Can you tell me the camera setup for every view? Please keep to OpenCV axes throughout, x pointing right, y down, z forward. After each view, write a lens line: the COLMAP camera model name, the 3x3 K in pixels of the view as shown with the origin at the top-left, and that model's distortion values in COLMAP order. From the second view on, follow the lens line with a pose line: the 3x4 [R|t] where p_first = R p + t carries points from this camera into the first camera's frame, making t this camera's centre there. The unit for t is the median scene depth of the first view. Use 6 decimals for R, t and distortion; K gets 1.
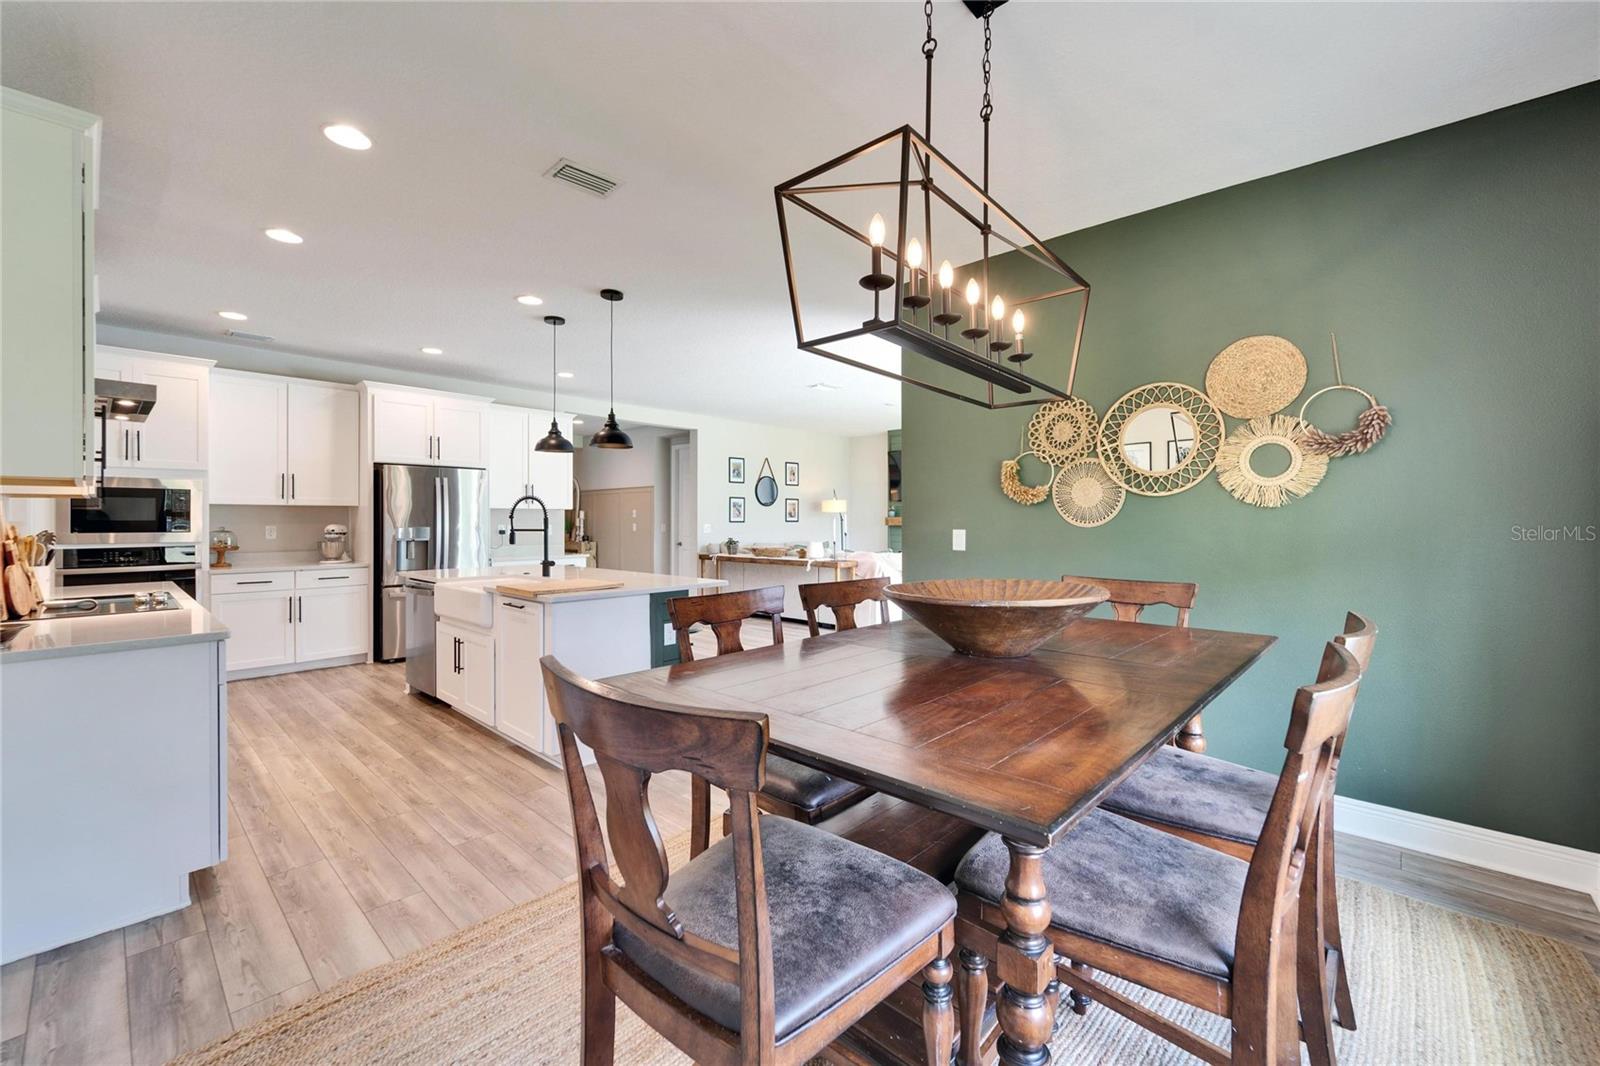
lens RADIAL K [[650.5, 0, 789.8], [0, 650.5, 519.5], [0, 0, 1]] dist [0.005448, -0.000251]
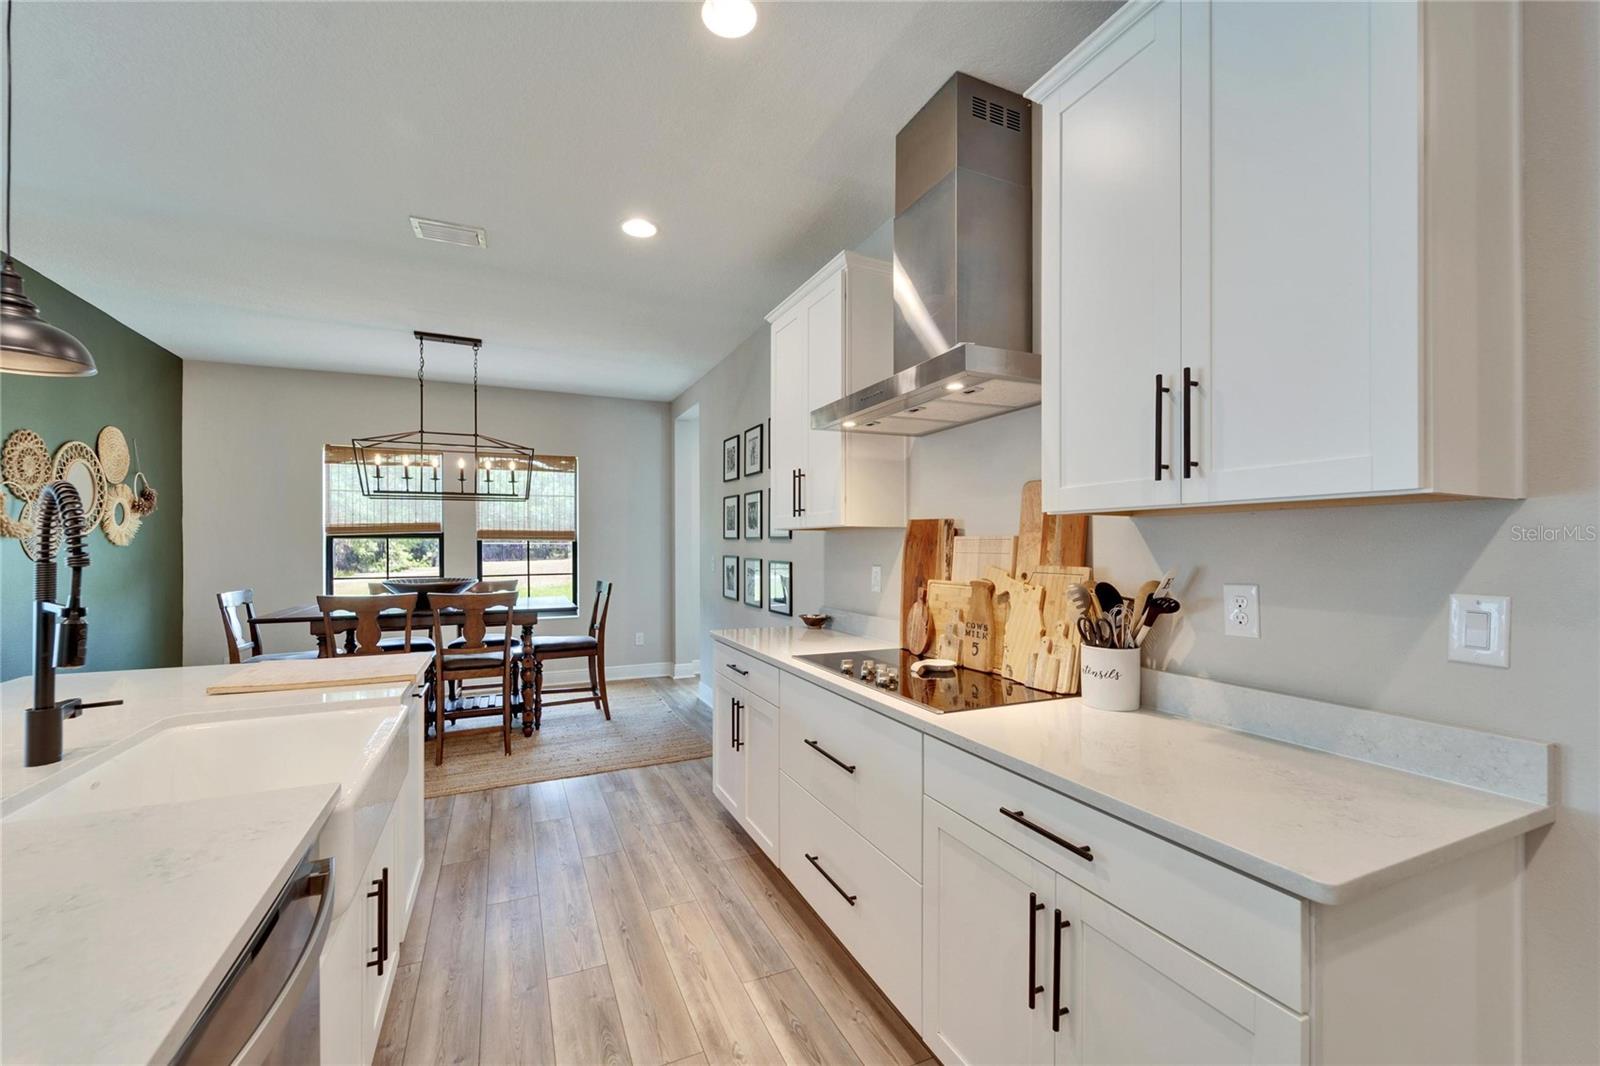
lens RADIAL K [[642.0, 0, 796.5], [0, 642.0, 538.5], [0, 0, 1]] dist [0.000496, -0.000442]
pose [[-0.927003, 0.006169, 0.375004, -0.608297], [0.002054, 0.999933, -0.011372, -0.007217], [-0.375049, -0.009772, -0.926954, 0.873783]]
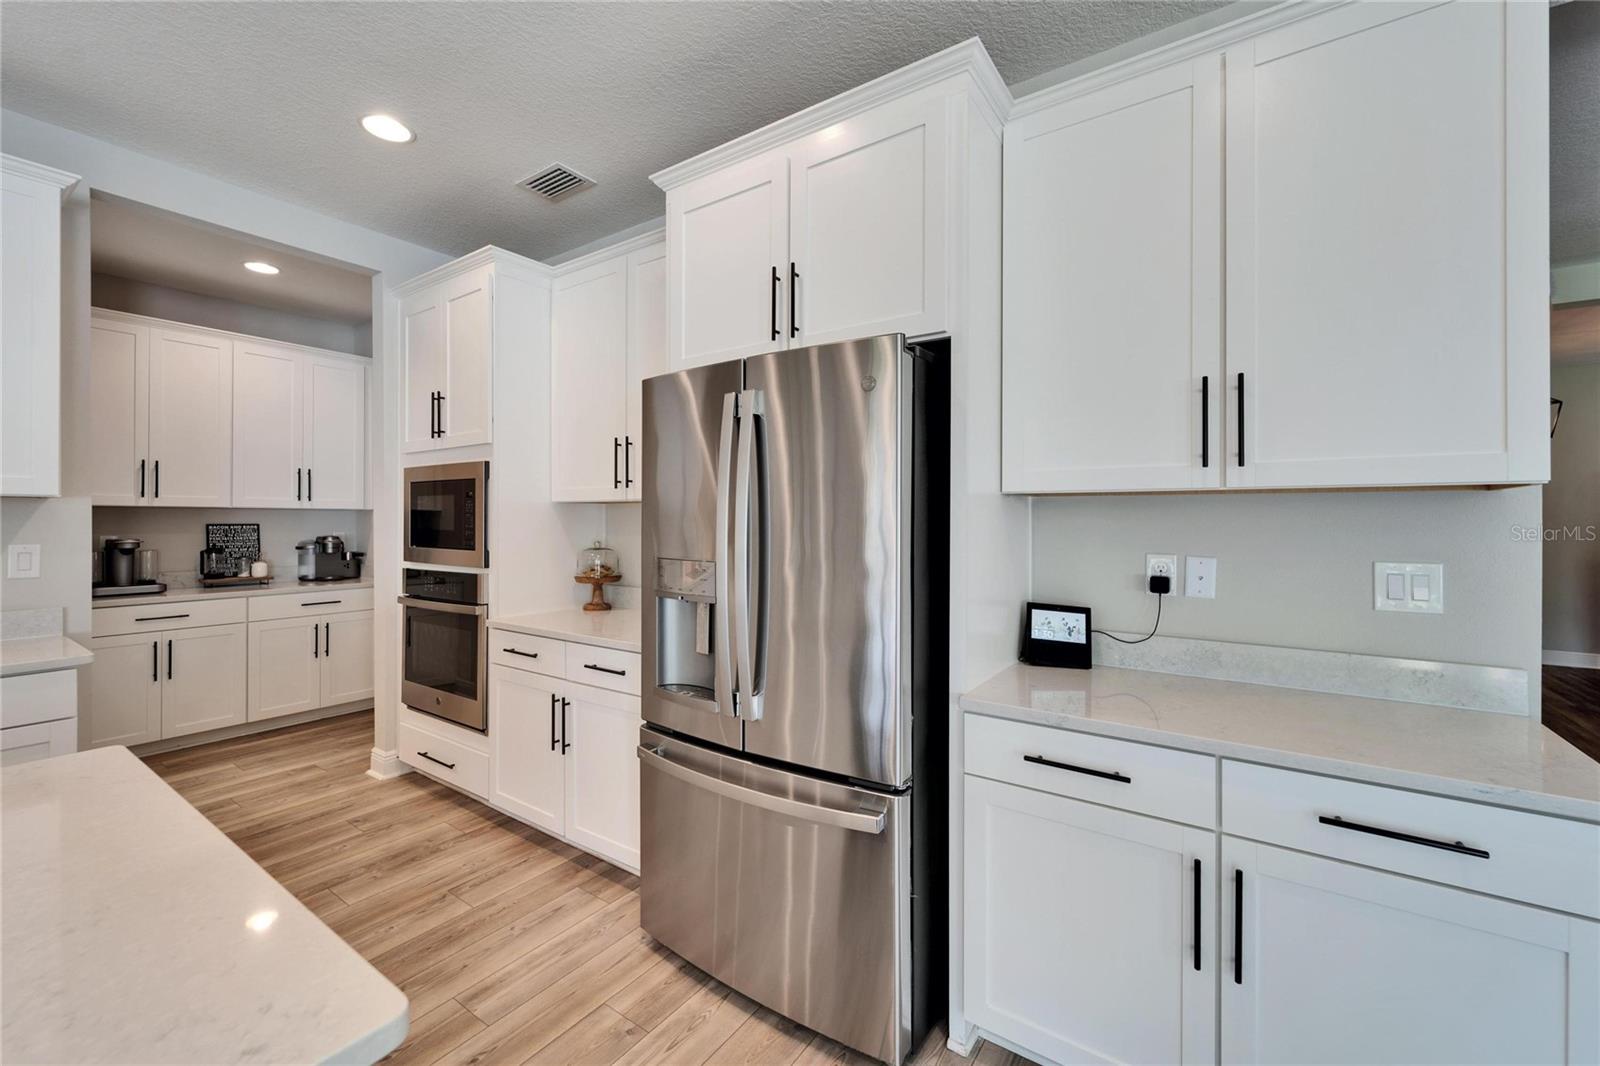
lens RADIAL K [[650.5, 0, 789.8], [0, 650.5, 519.5], [0, 0, 1]] dist [0.005448, -0.000251]
pose [[0.138332, 0.000494, -0.990386, -0.255880], [-0.000607, 1.000000, 0.000414, -0.007980], [0.990386, 0.000544, 0.138332, 1.029101]]
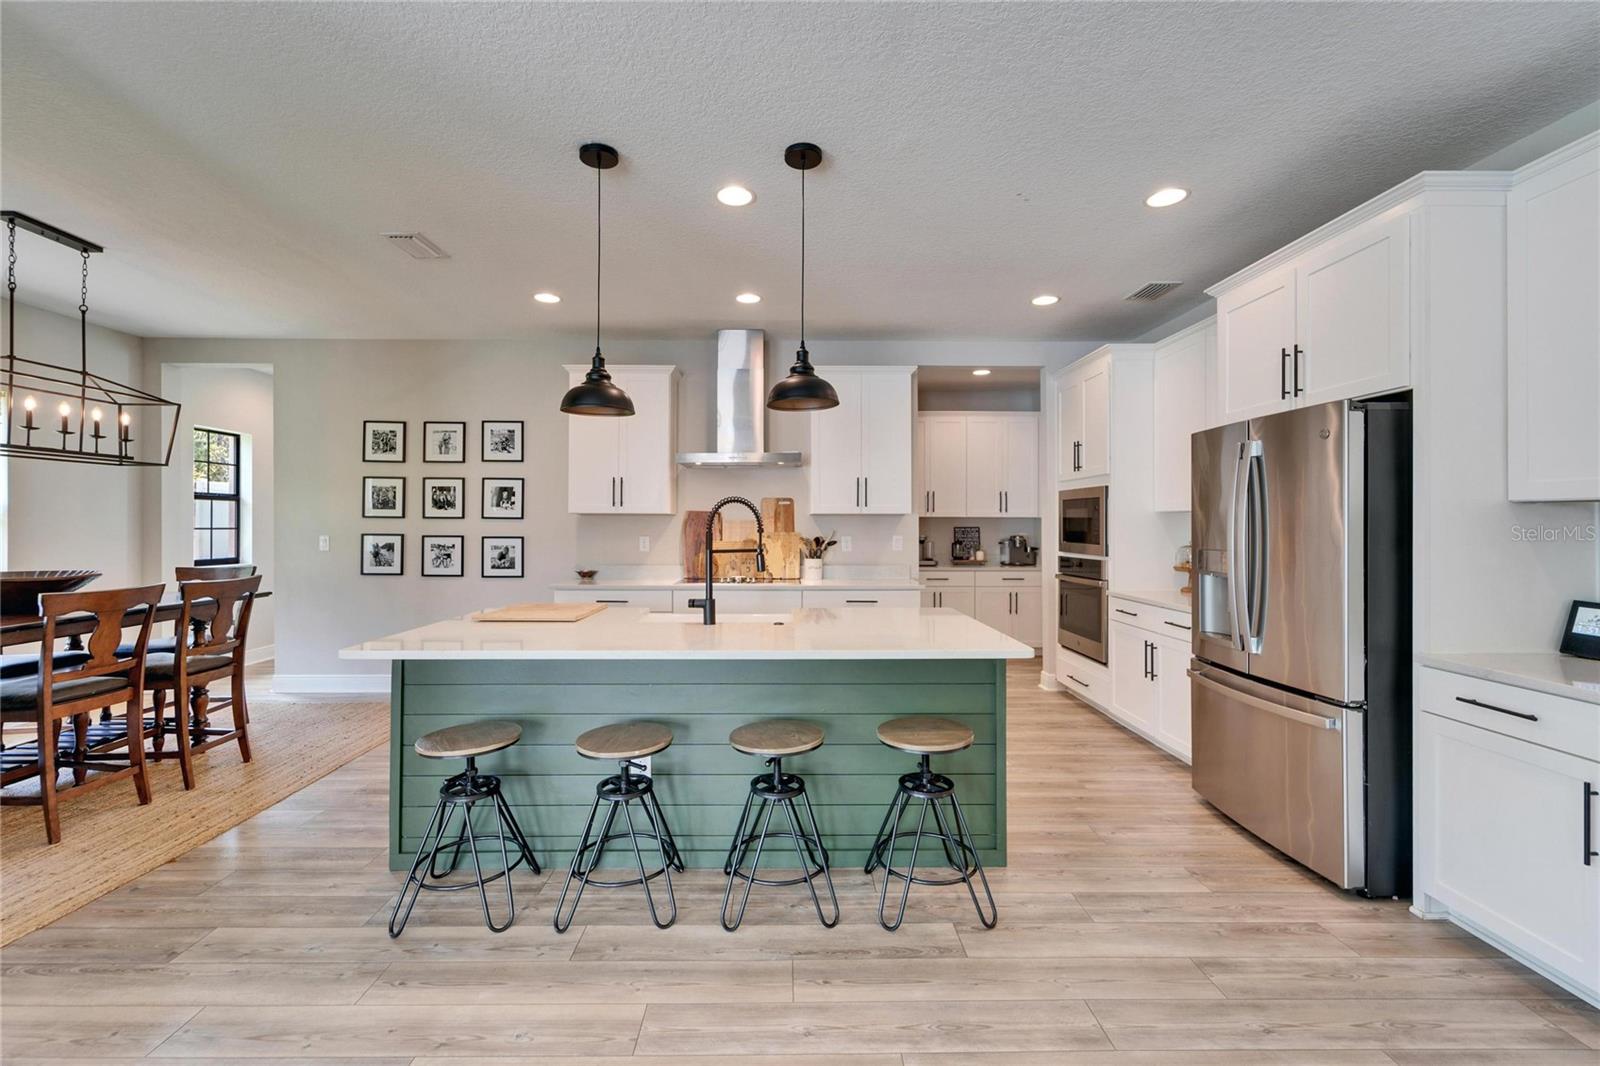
lens RADIAL K [[663.5, 0, 790.1], [0, 663.5, 520.7], [0, 0, 1]] dist [0.004414, -0.000066]
pose [[-0.722367, -0.003636, -0.691501, 0.013476], [0.000028, 0.999986, -0.005286, -0.007651], [0.691510, -0.003838, -0.722356, 1.169842]]
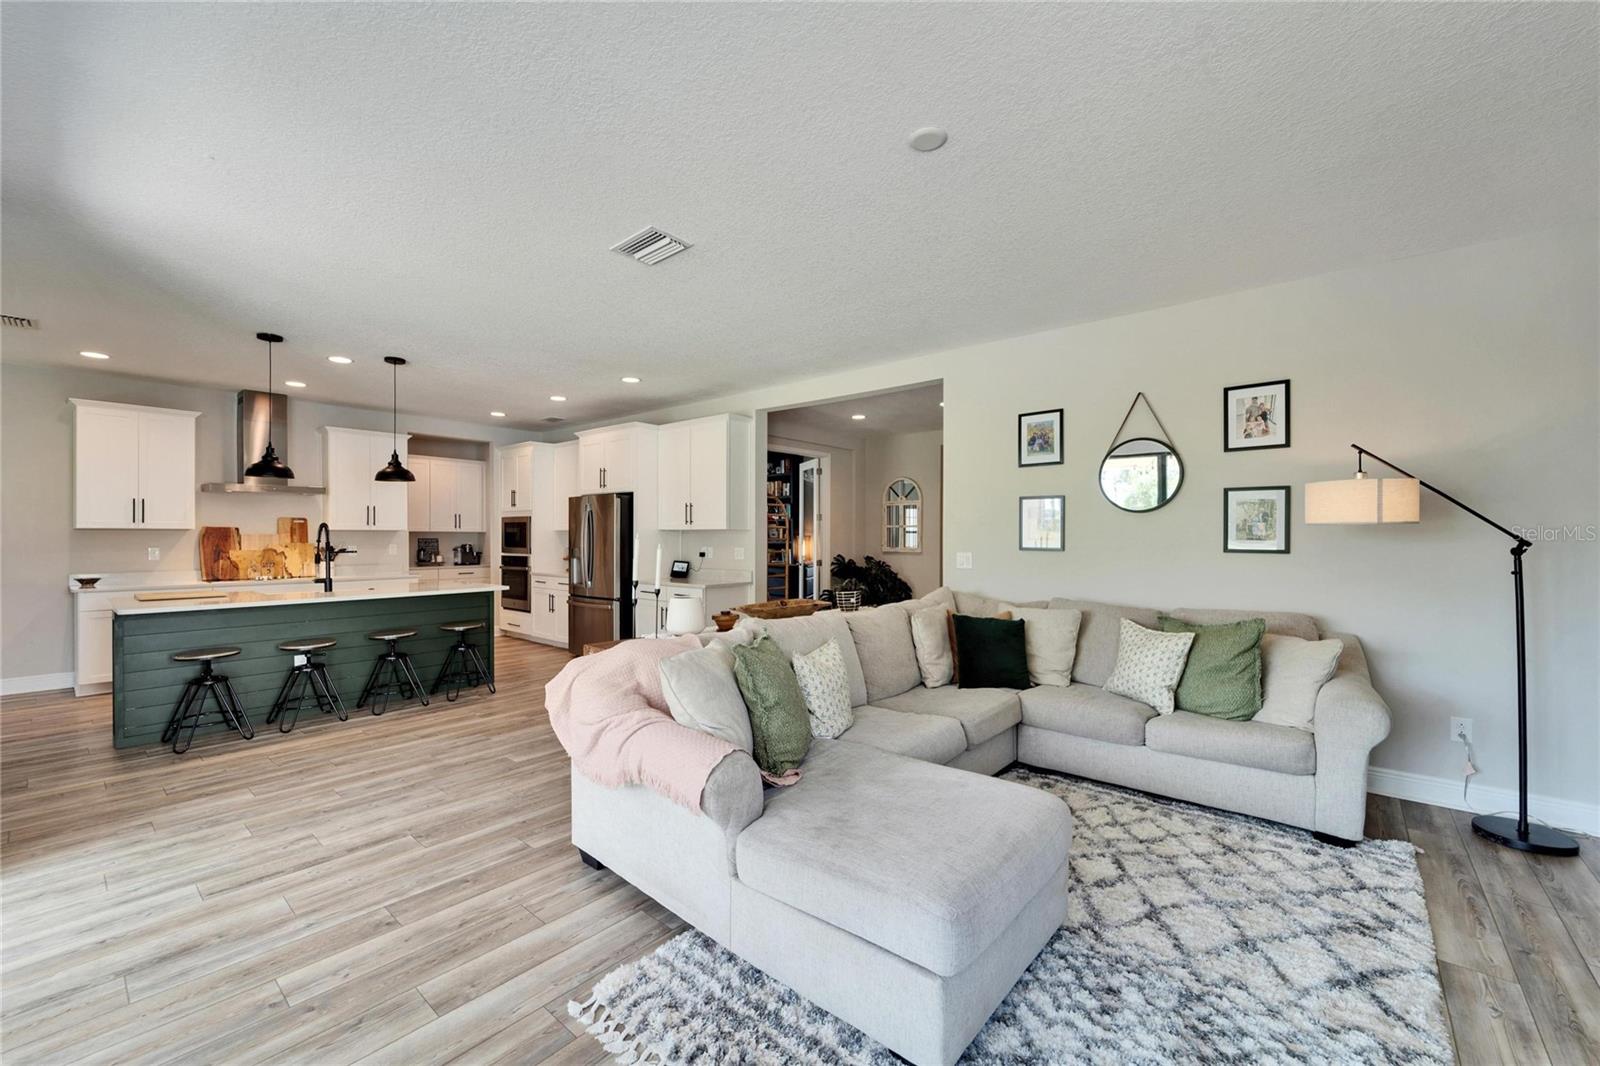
lens RADIAL K [[642.0, 0, 796.5], [0, 642.0, 538.5], [0, 0, 1]] dist [0.000496, -0.000442]
pose [[0.050906, 0.004803, -0.998692, 0.635392], [0.000278, 0.999988, 0.004824, -0.010358], [0.998703, -0.000523, 0.050905, 1.373289]]
